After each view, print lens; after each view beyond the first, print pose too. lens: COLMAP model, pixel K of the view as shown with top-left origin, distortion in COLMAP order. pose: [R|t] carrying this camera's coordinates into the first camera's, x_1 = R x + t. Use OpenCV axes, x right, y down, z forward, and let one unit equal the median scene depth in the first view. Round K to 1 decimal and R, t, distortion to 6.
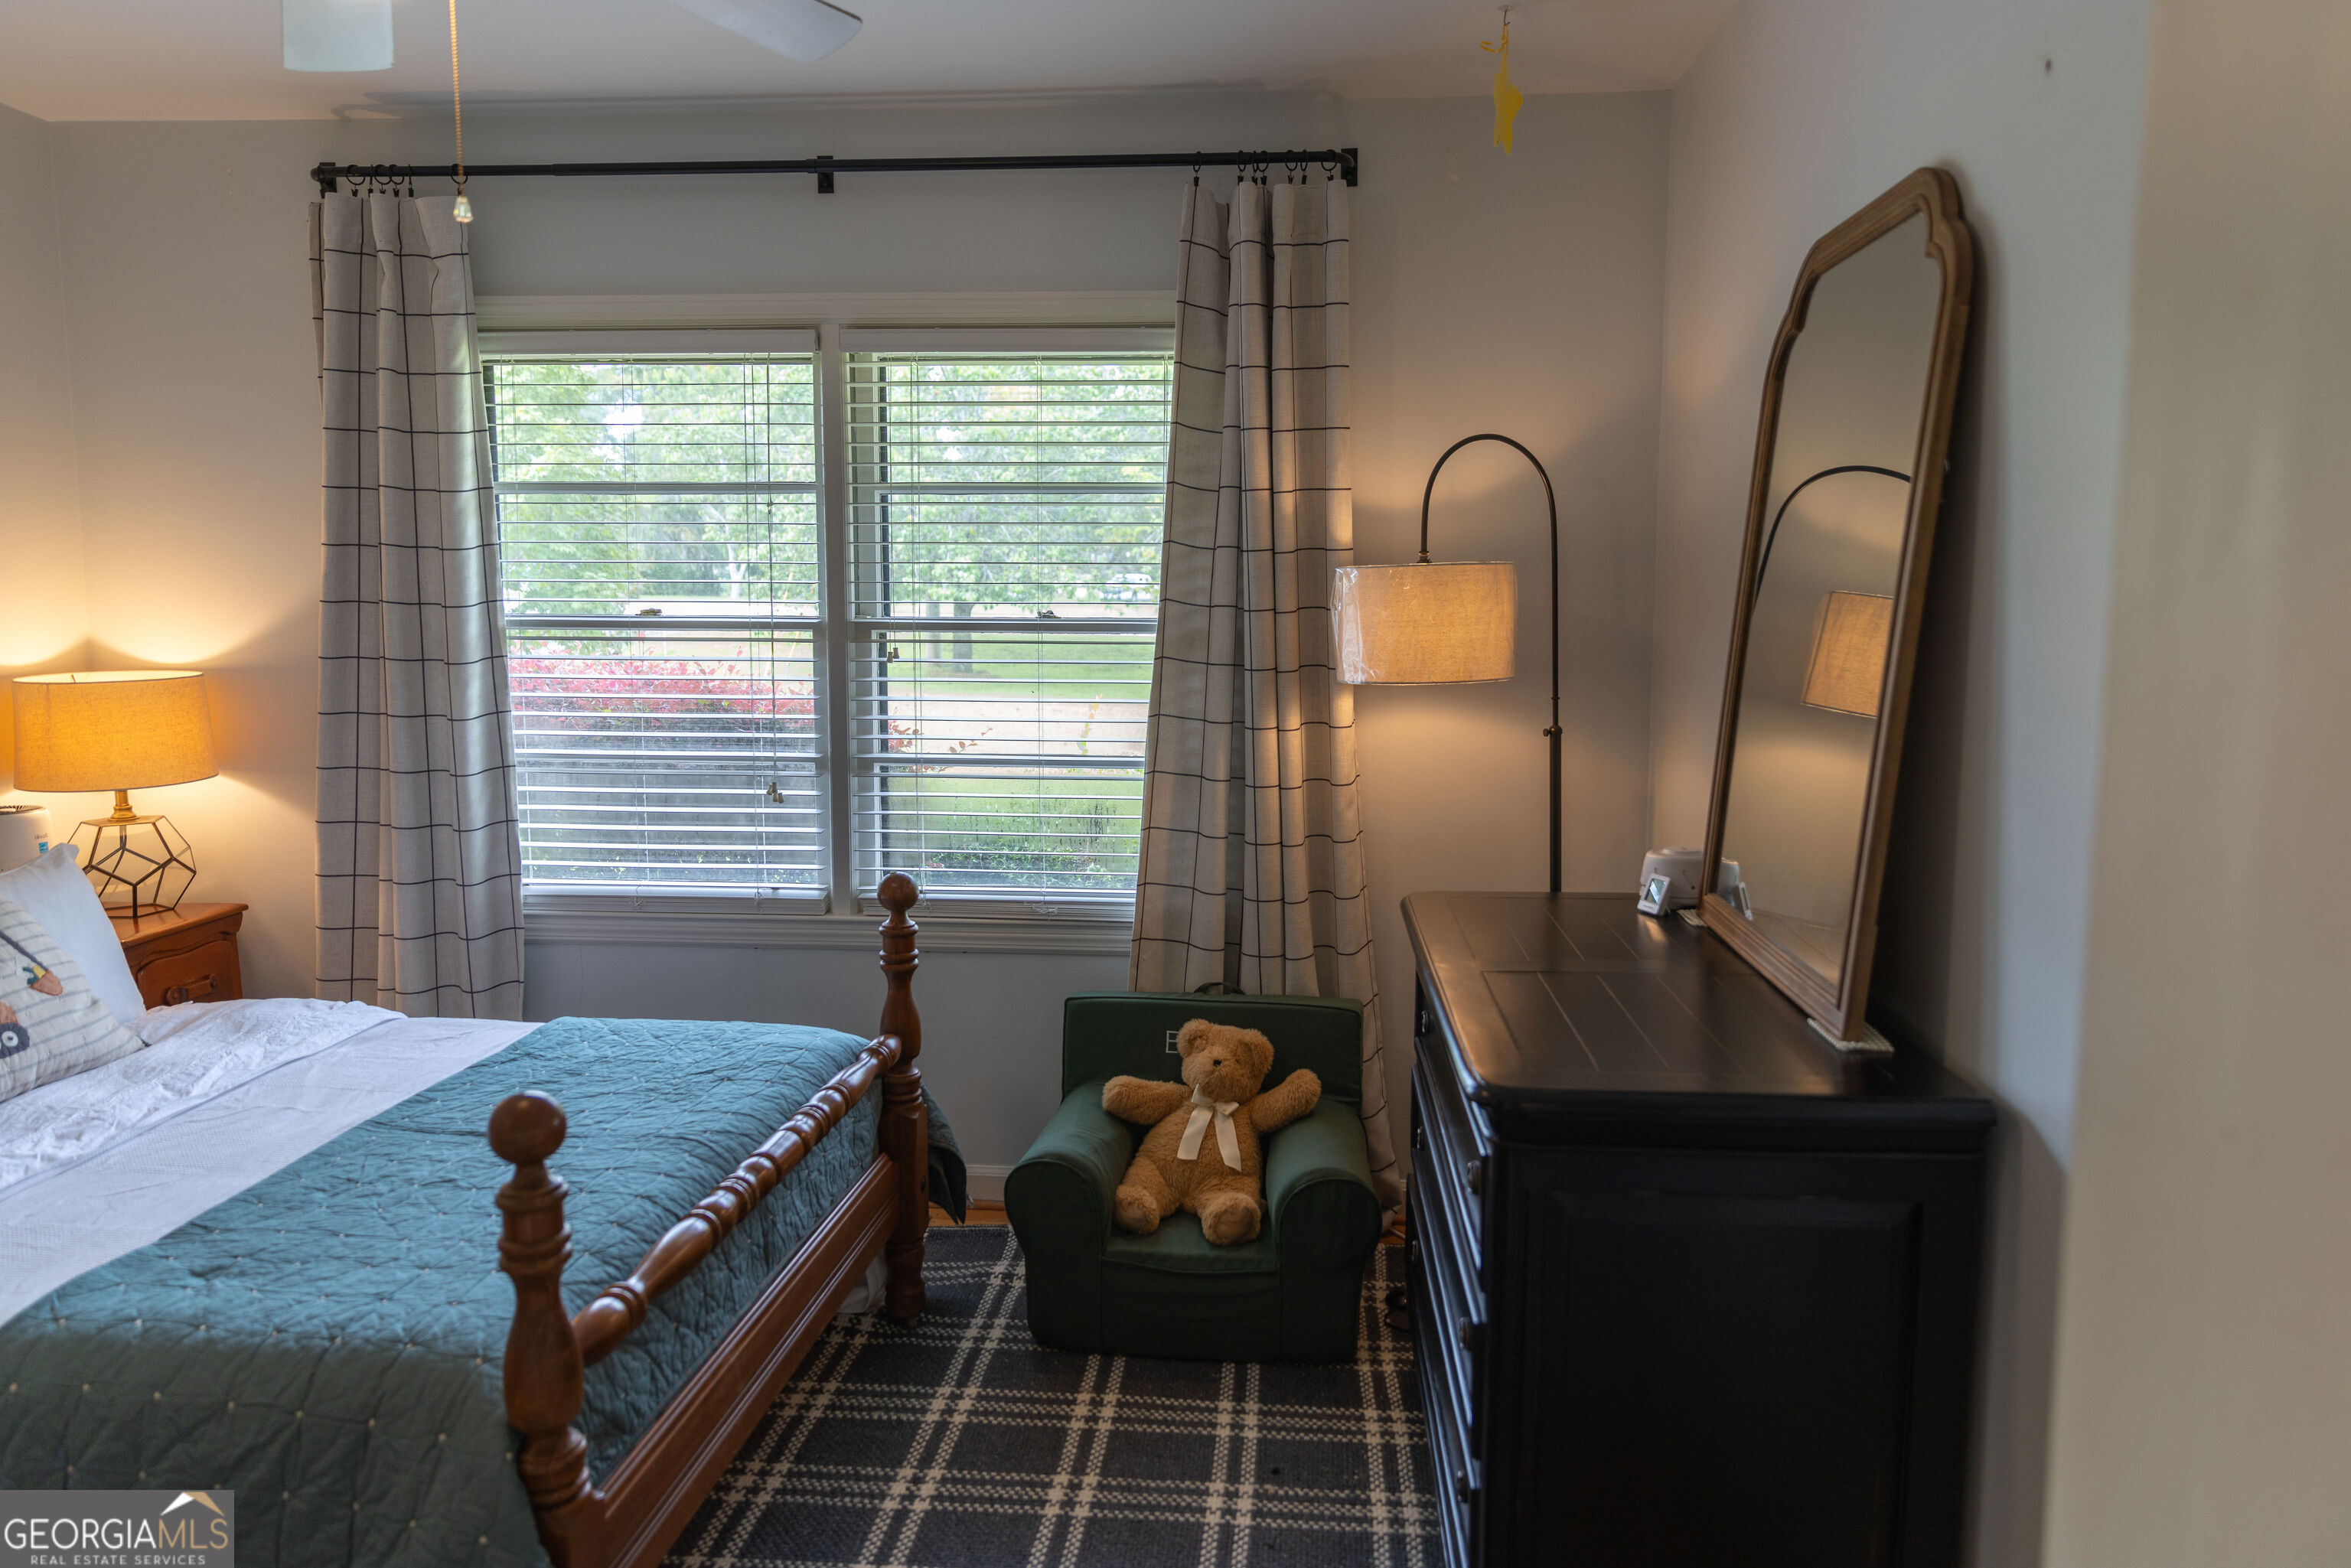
lens RADIAL K [[1547.9, 0, 1176.5], [0, 1547.9, 776.2], [0, 0, 1]] dist [0.011597, -0.000687]
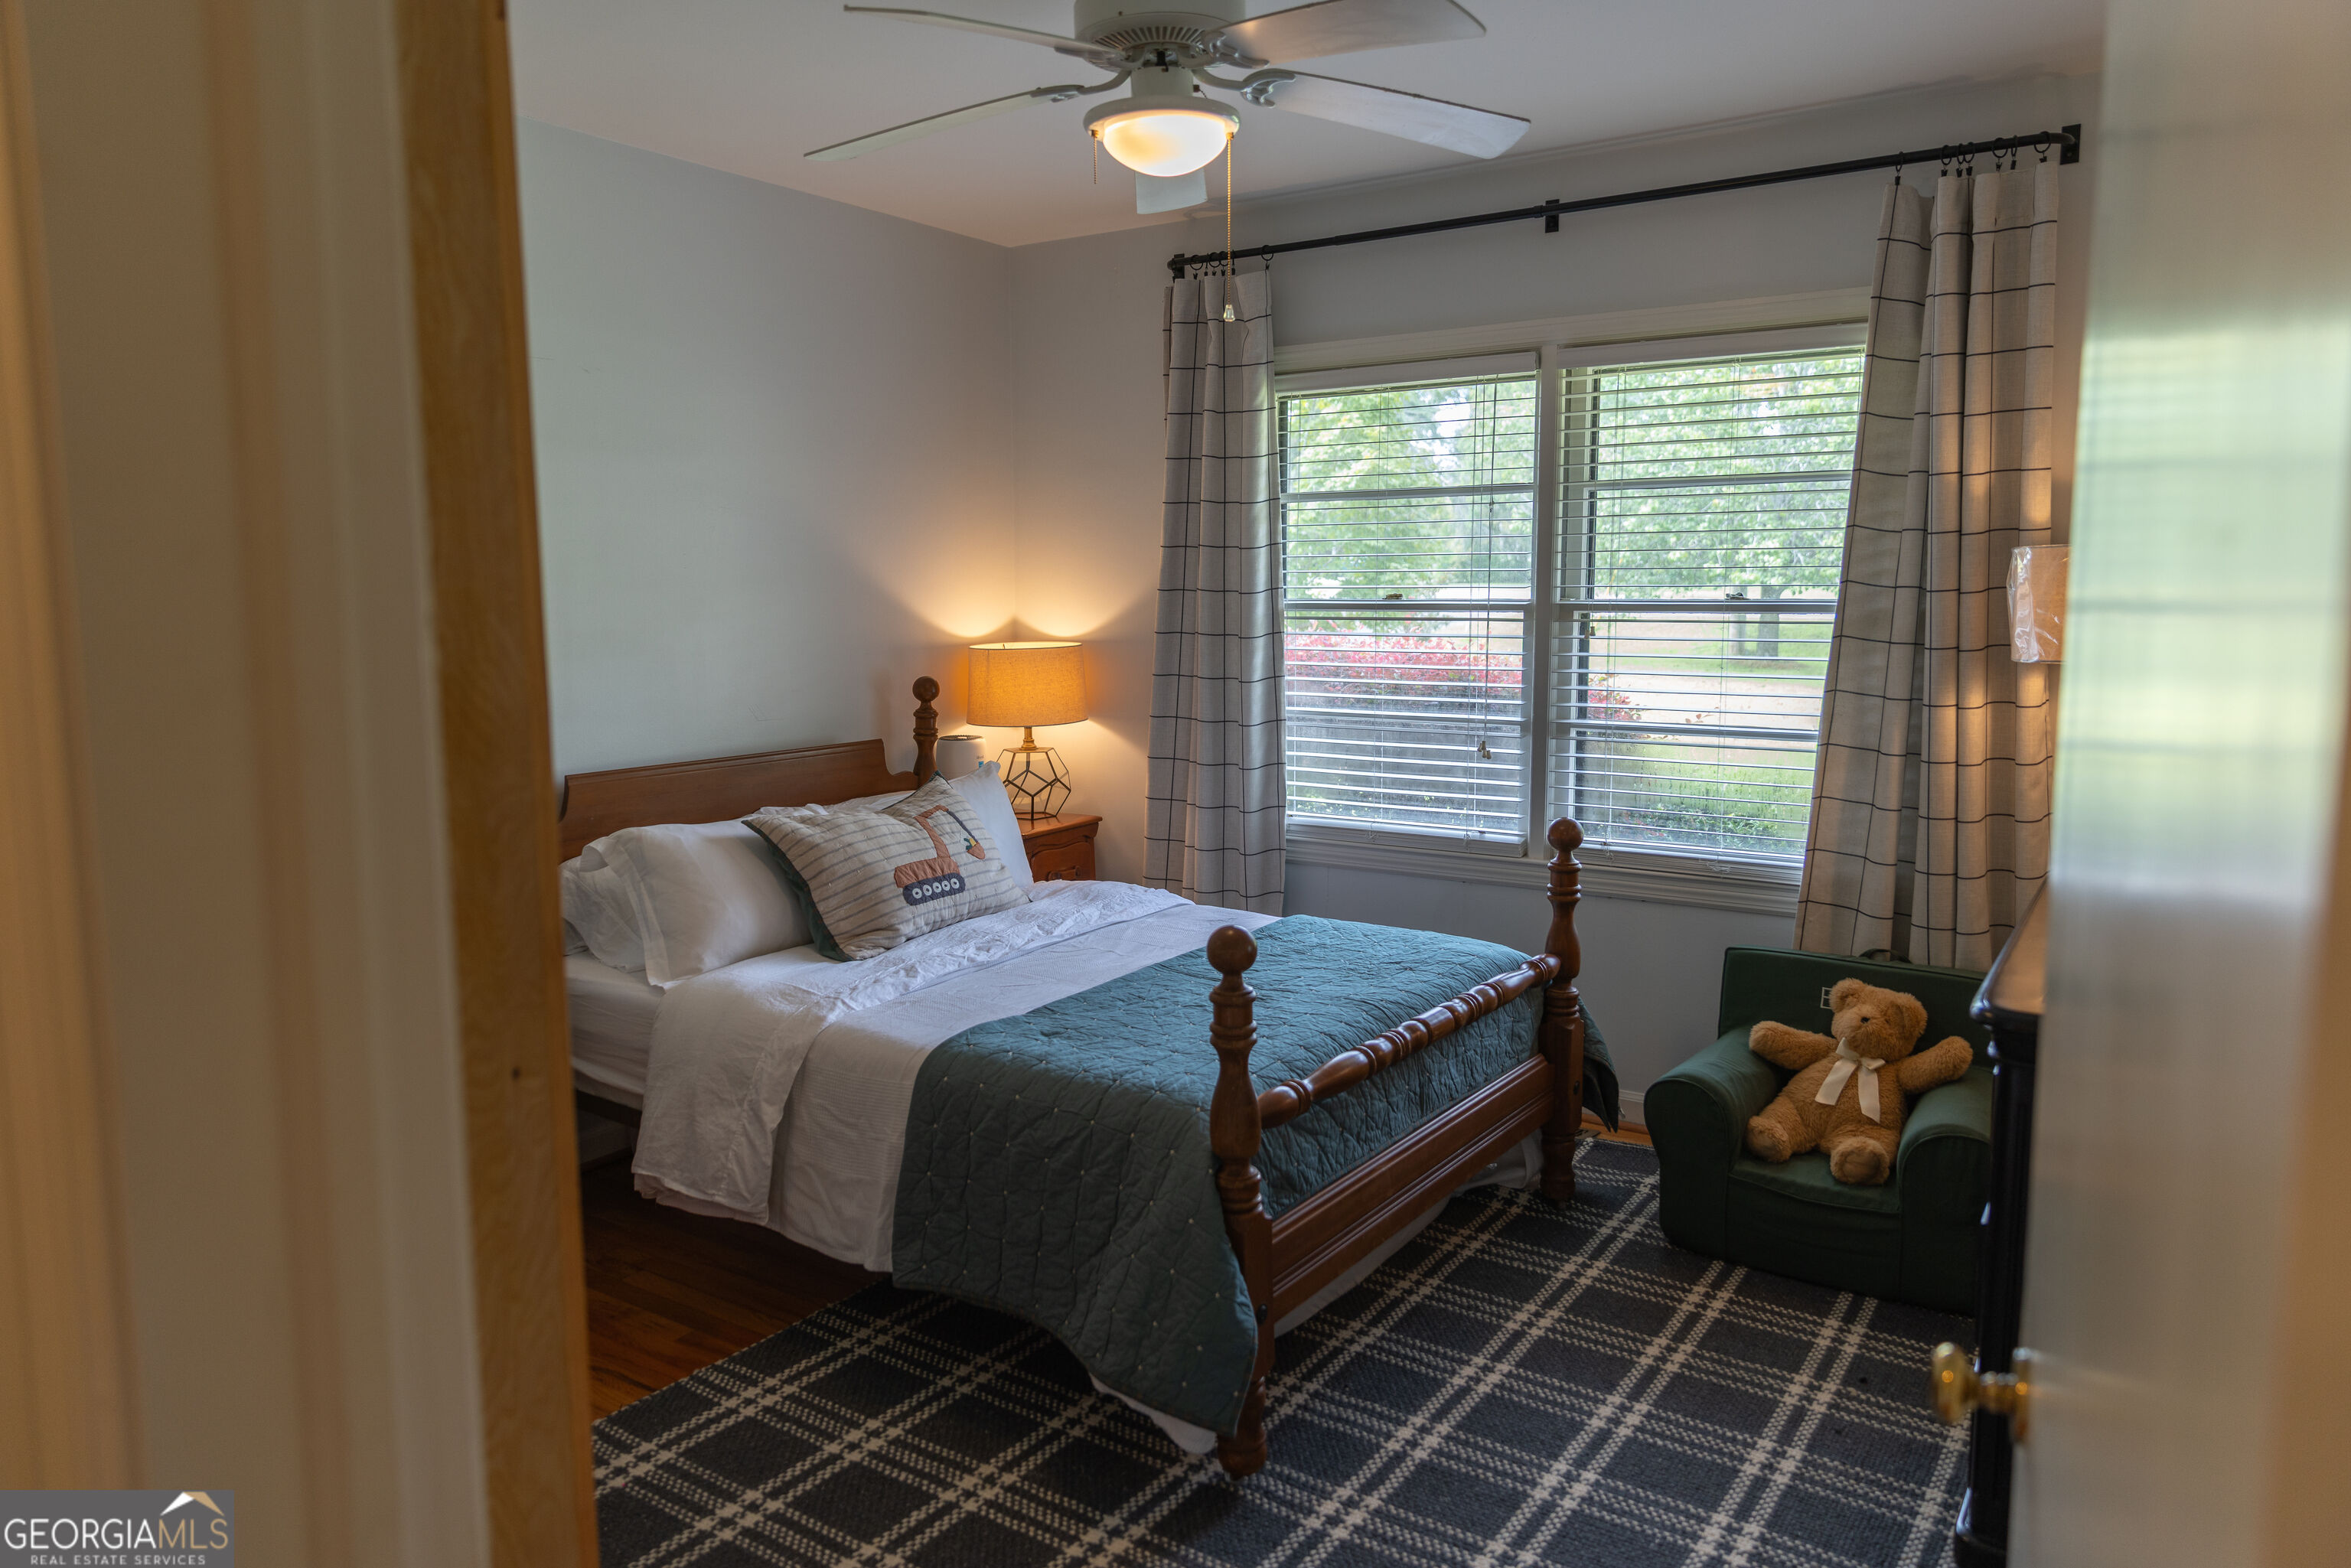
lens RADIAL K [[1547.9, 0, 1178.7], [0, 1547.9, 777.2], [0, 0, 1]] dist [0.011597, -0.000687]
pose [[0.872003, 0.051889, -0.486742, 0.120217], [-0.047502, 0.998643, 0.021360, 0.018732], [0.487190, 0.004495, 0.873285, -0.148480]]
